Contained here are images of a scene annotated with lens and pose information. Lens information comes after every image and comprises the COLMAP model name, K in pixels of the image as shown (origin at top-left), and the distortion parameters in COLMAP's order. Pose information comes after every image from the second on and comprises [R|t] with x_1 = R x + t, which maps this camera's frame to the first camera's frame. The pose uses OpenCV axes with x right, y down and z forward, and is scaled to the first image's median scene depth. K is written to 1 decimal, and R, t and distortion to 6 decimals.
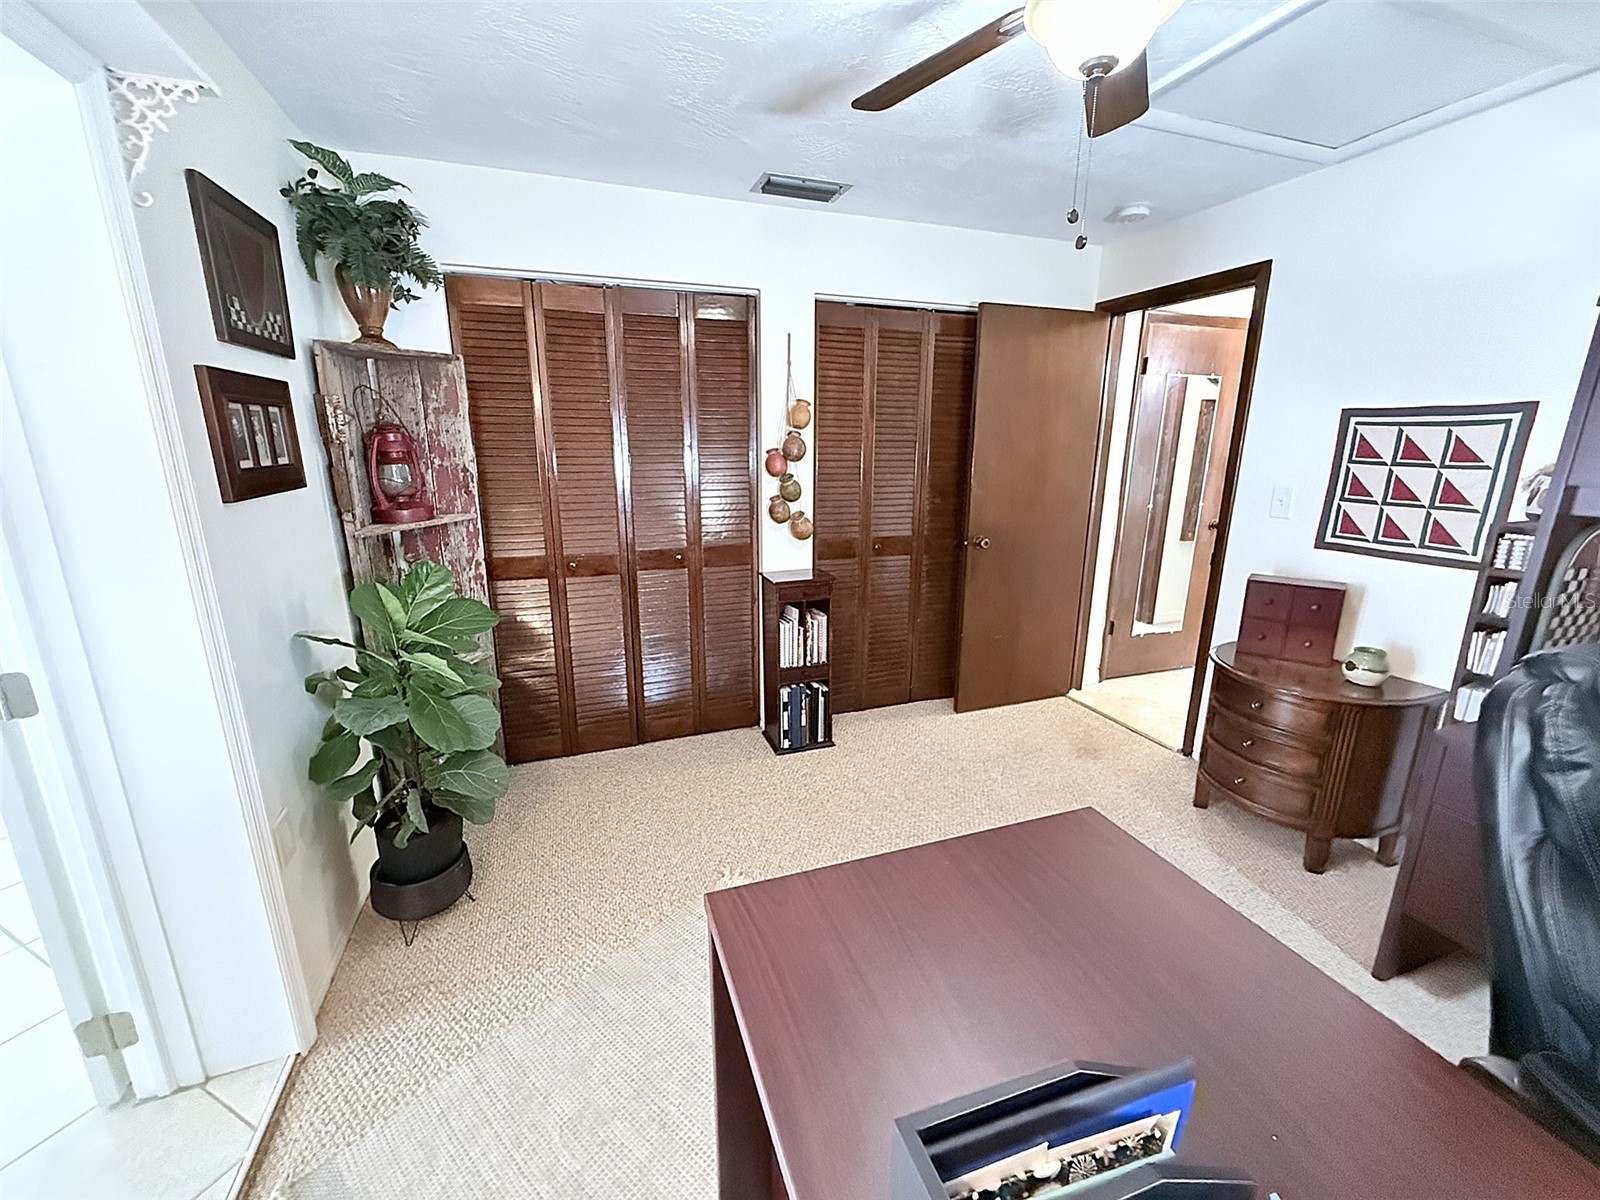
lens RADIAL K [[645.0, 0, 797.1], [0, 645.0, 597.1], [0, 0, 1]] dist [-0.002632, 0.000160]
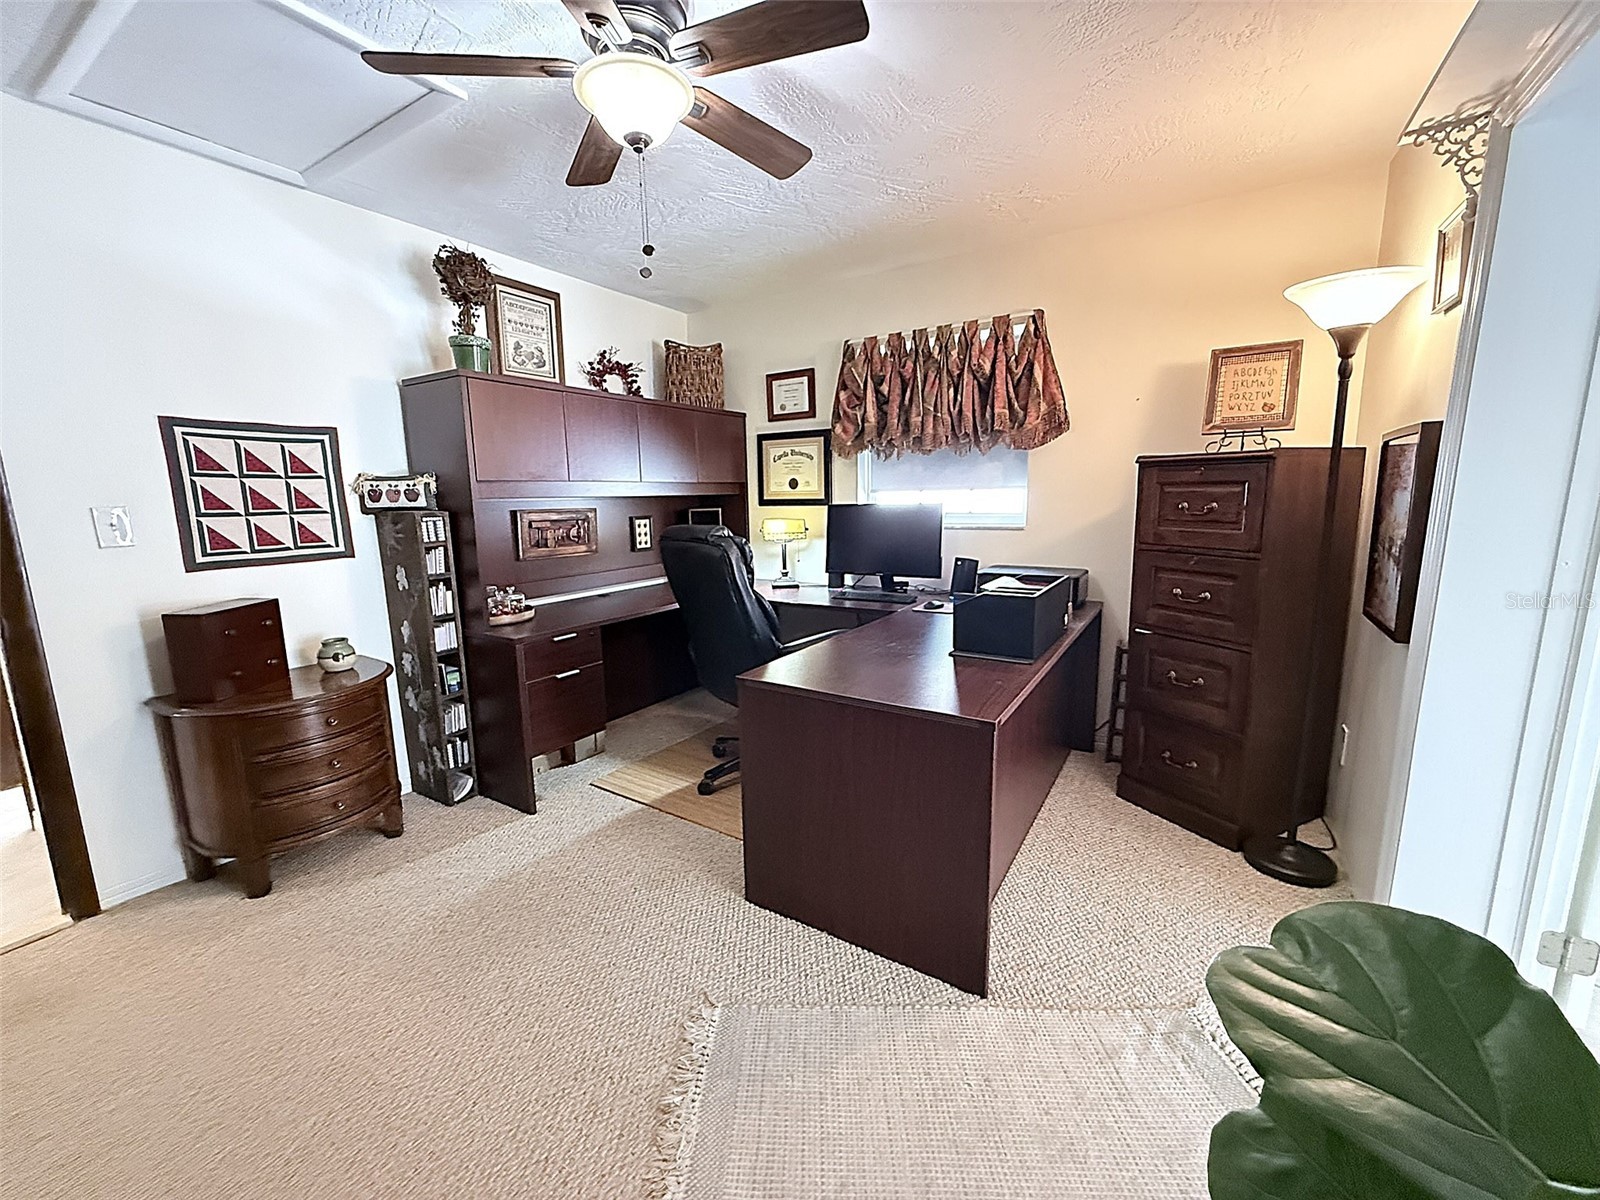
lens RADIAL K [[639.0, 0, 799.8], [0, 639.0, 597.9], [0, 0, 1]] dist [-0.001392, 0.001059]
pose [[-0.624473, -0.122420, 0.771393, -0.448816], [0.201451, 0.928978, 0.310510, -0.162671], [-0.754620, 0.349303, -0.555460, 0.960371]]
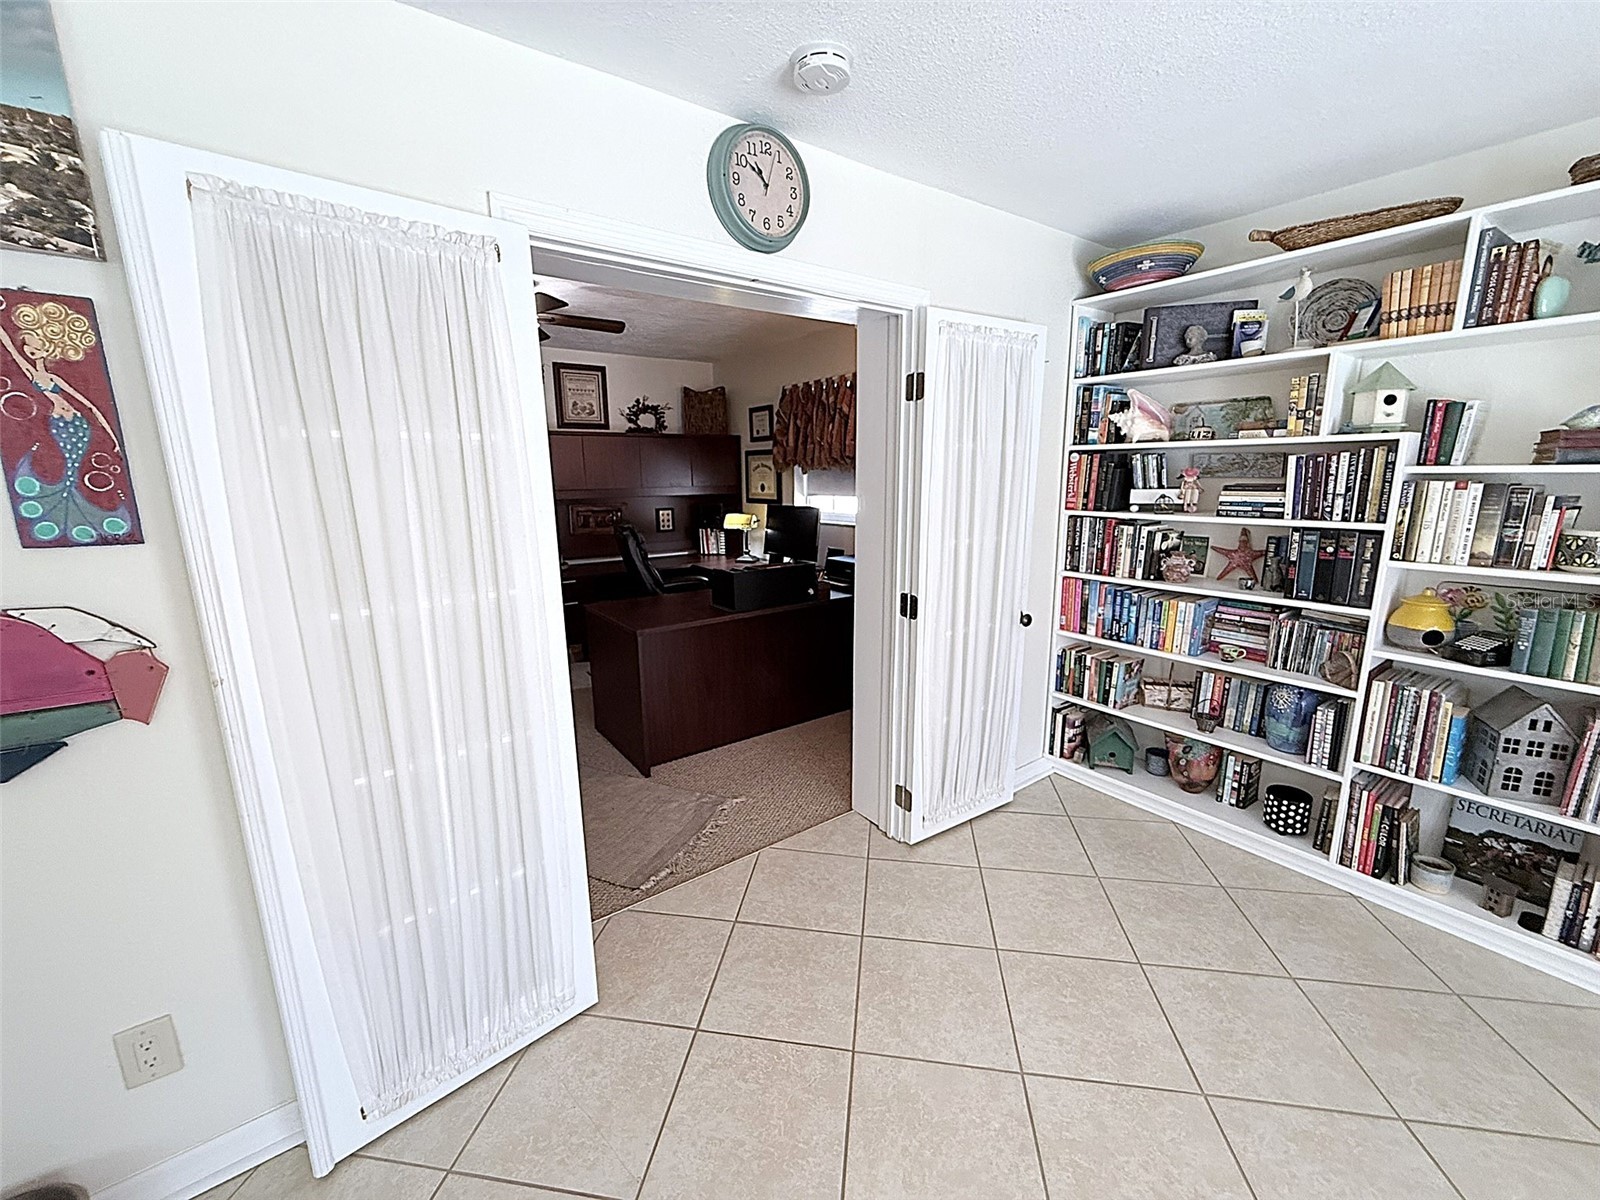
lens RADIAL K [[639.0, 0, 799.8], [0, 639.0, 597.9], [0, 0, 1]] dist [-0.001392, 0.001059]
pose [[-0.286129, -0.185816, 0.940001, -1.415856], [0.238675, 0.936274, 0.257730, -0.112532], [-0.927990, 0.298099, -0.223545, 0.432923]]
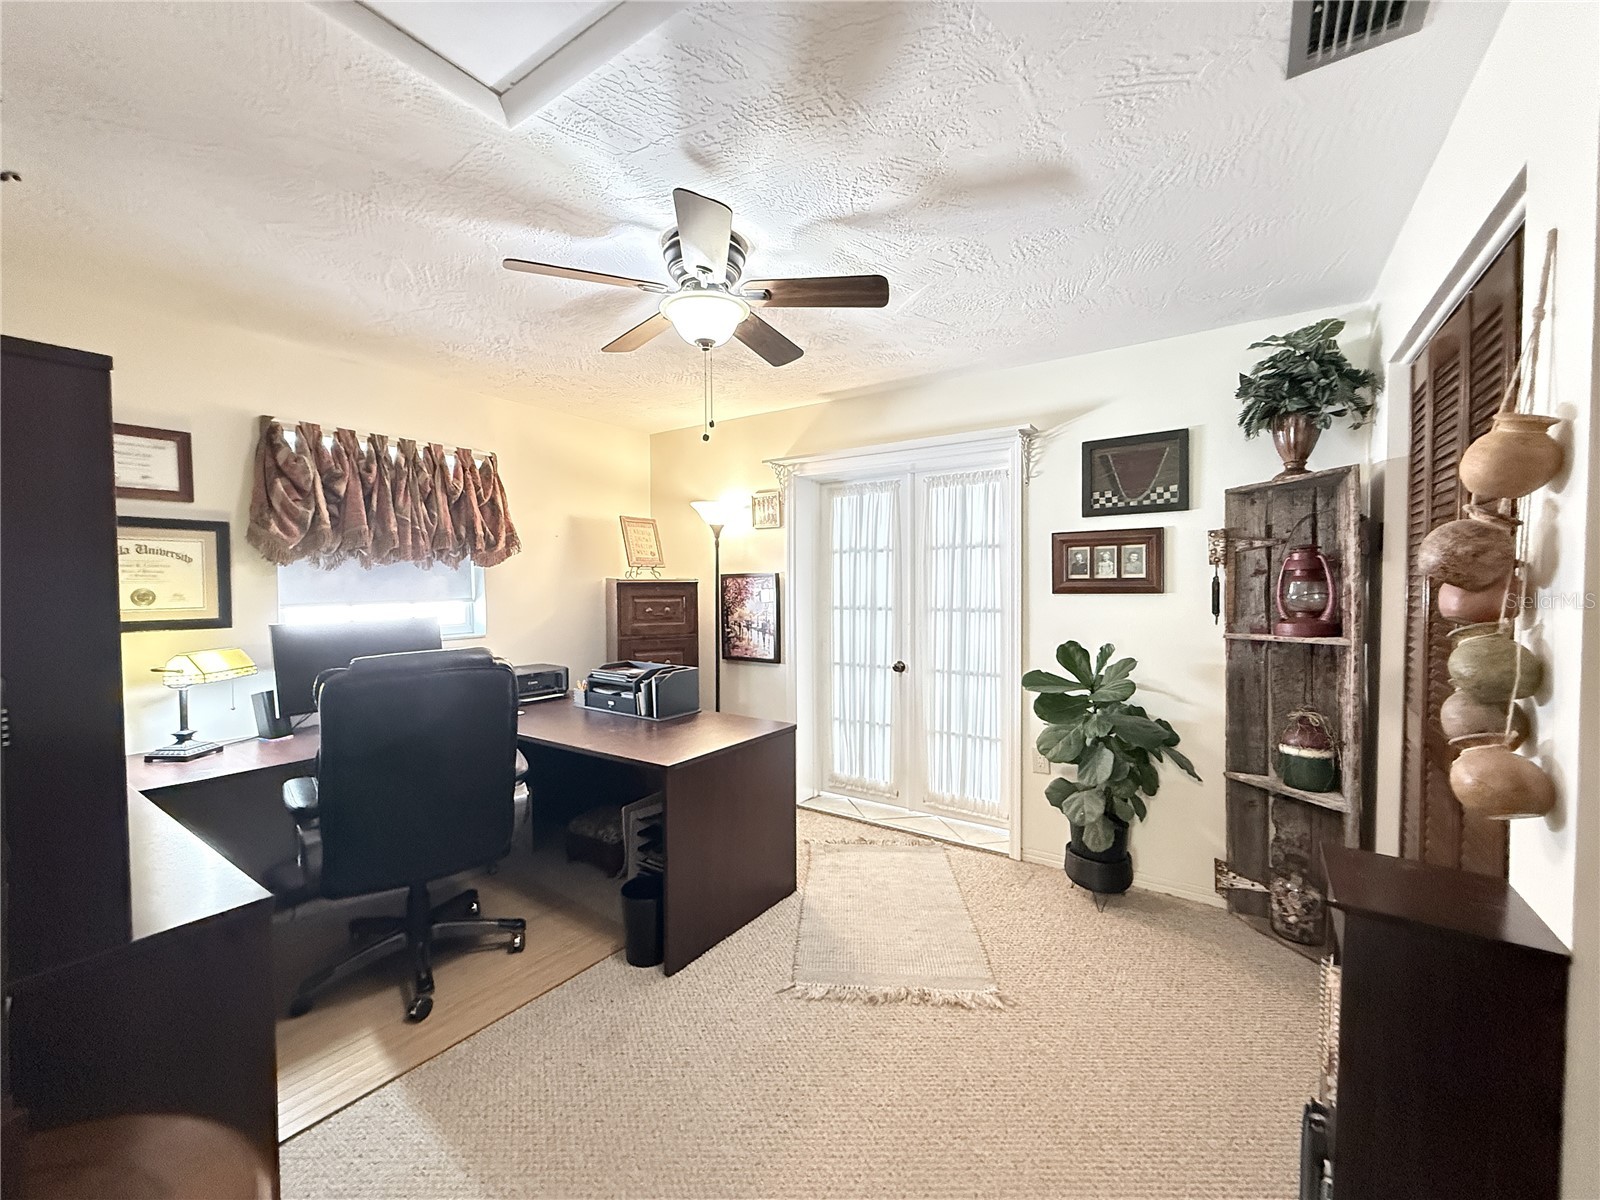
lens RADIAL K [[639.0, 0, 799.8], [0, 639.0, 597.9], [0, 0, 1]] dist [-0.001392, 0.001059]
pose [[-0.804602, 0.016705, -0.593579, 0.672702], [-0.138853, 0.966599, 0.215420, -0.305885], [0.577352, 0.255747, -0.775408, 1.398112]]
